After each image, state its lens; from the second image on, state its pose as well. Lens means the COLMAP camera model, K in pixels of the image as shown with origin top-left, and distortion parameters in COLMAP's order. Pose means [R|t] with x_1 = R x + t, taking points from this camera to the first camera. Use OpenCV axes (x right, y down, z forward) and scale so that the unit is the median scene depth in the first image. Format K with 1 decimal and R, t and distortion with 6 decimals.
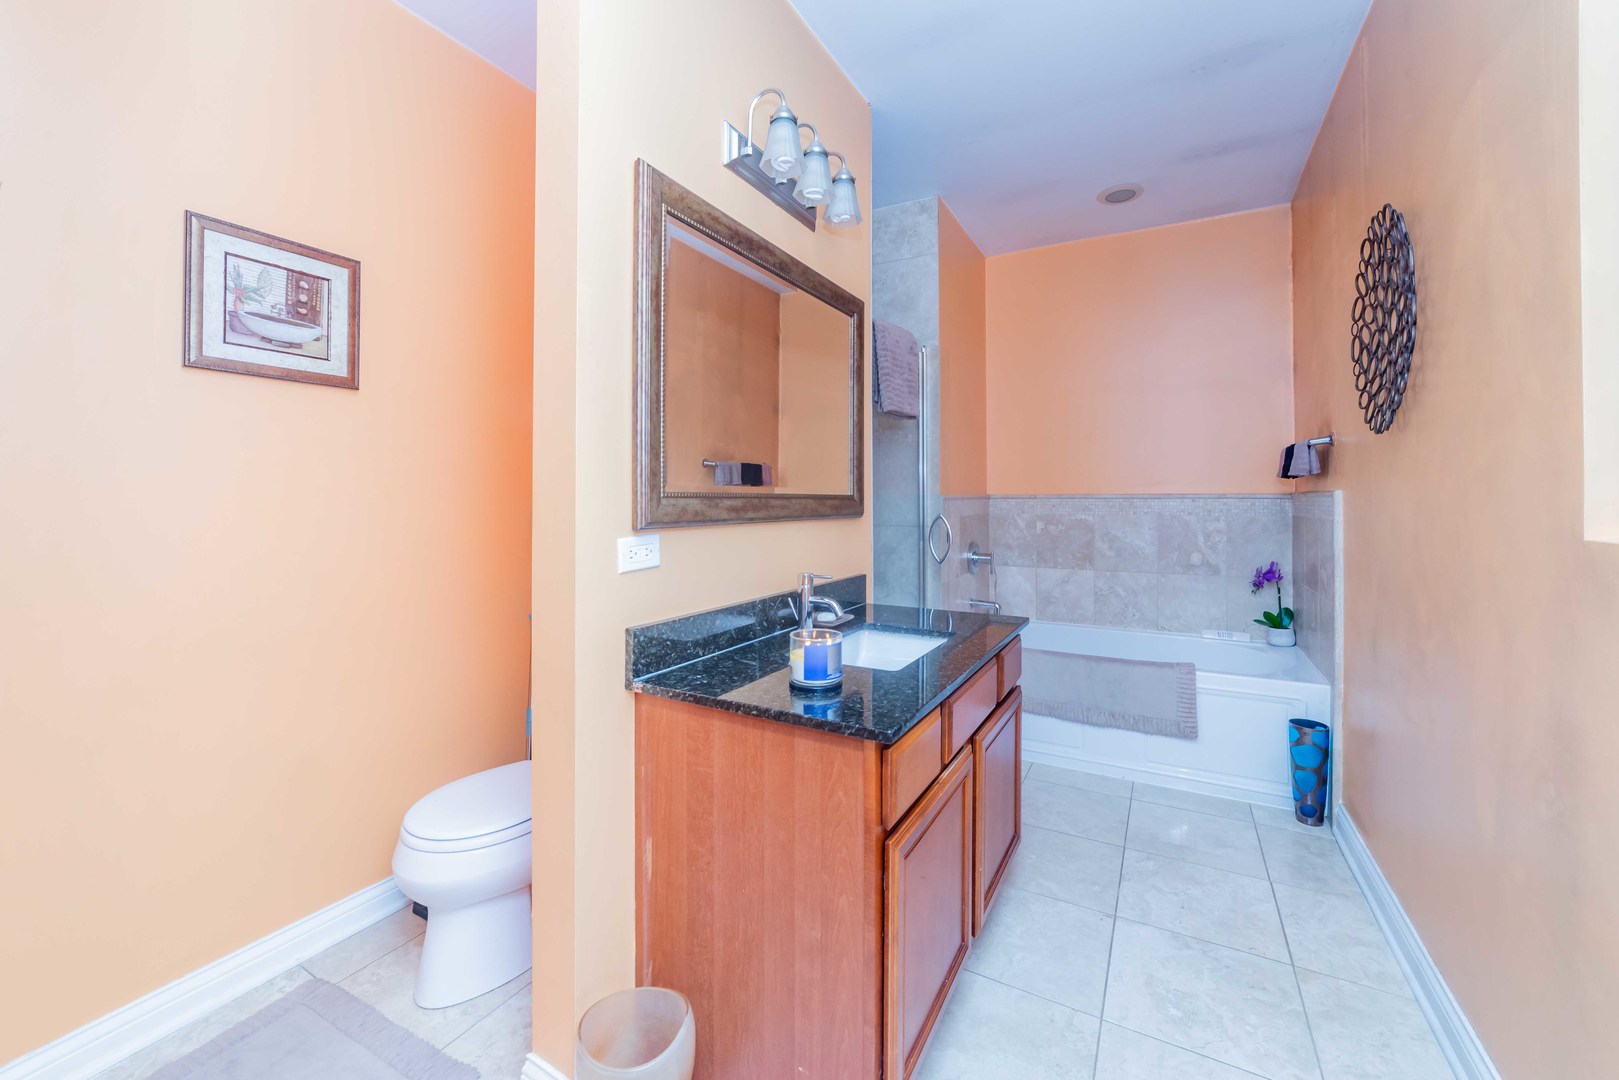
lens RADIAL K [[664.5, 0, 810.3], [0, 664.5, 494.1], [0, 0, 1]] dist [0.000416, 0.000019]
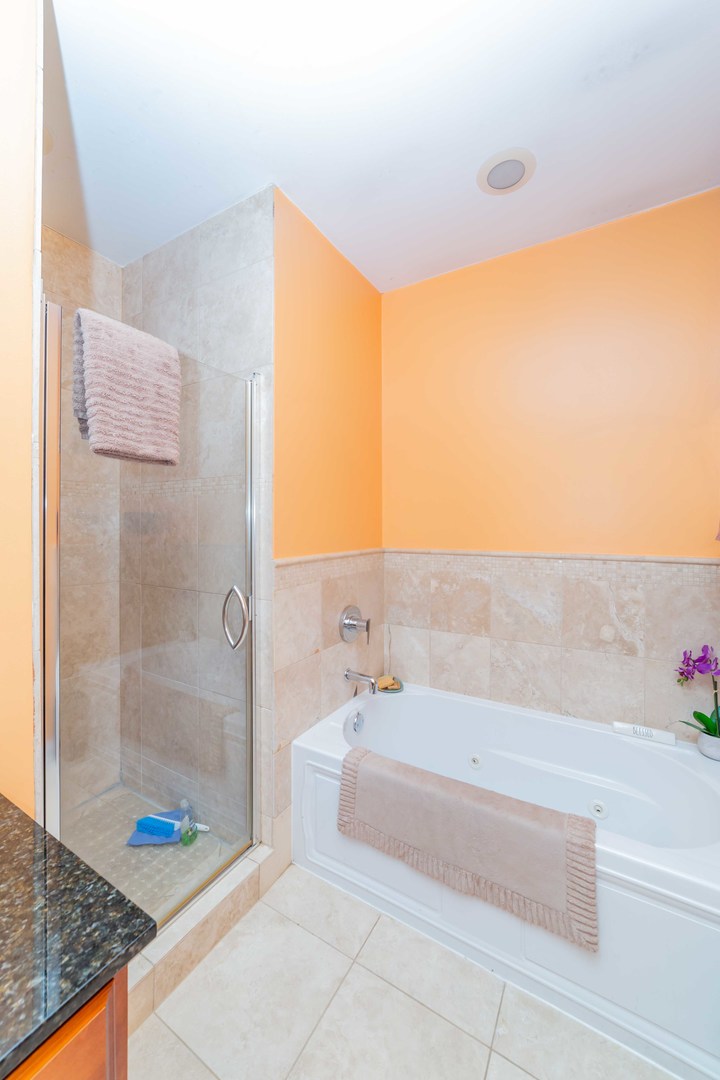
lens RADIAL K [[415.4, 0, 355.8], [0, 415.4, 525.0], [0, 0, 1]] dist [-0.001420, 0.000089]
pose [[0.998874, 0.001398, -0.047427, 0.295923], [-0.001089, 0.999978, 0.006532, -0.041365], [0.047435, -0.006473, 0.998853, 0.475636]]
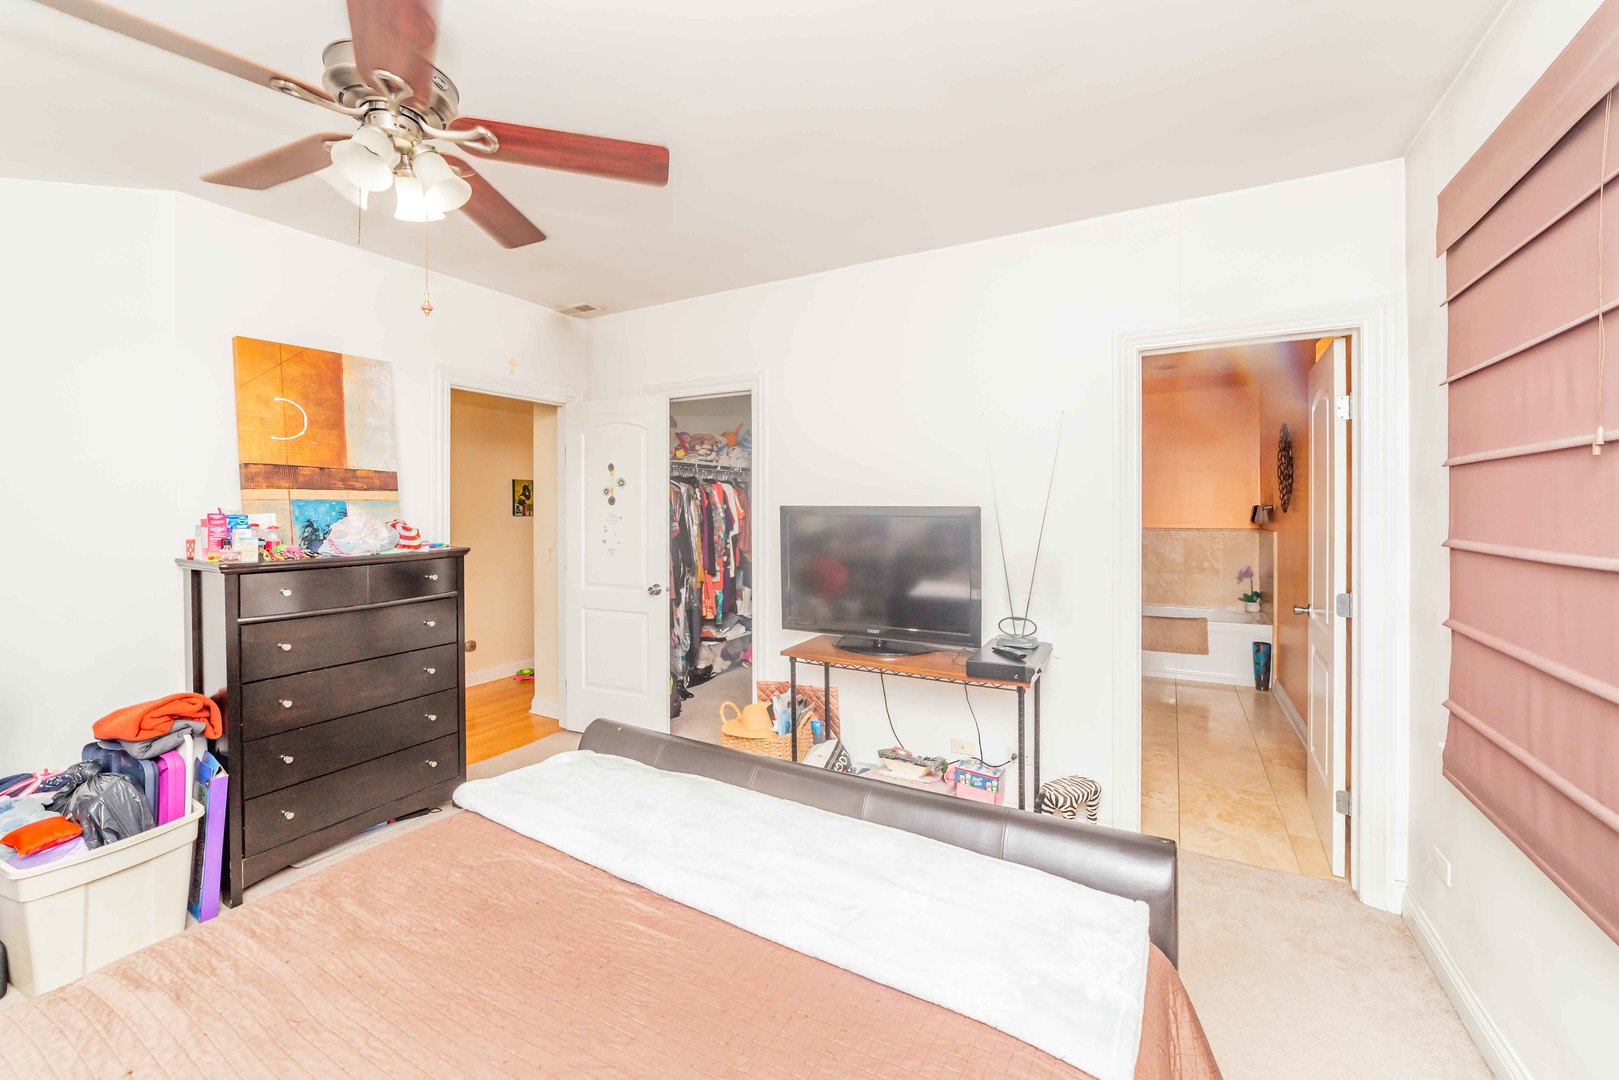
lens RADIAL K [[657.3, 0, 838.3], [0, 657.3, 512.5], [0, 0, 1]] dist [-0.001523, -0.000011]
pose [[0.999585, -0.008181, 0.027604, -0.450097], [0.007841, 0.999892, 0.012417, -0.072021], [-0.027702, -0.012195, 0.999542, -0.725562]]
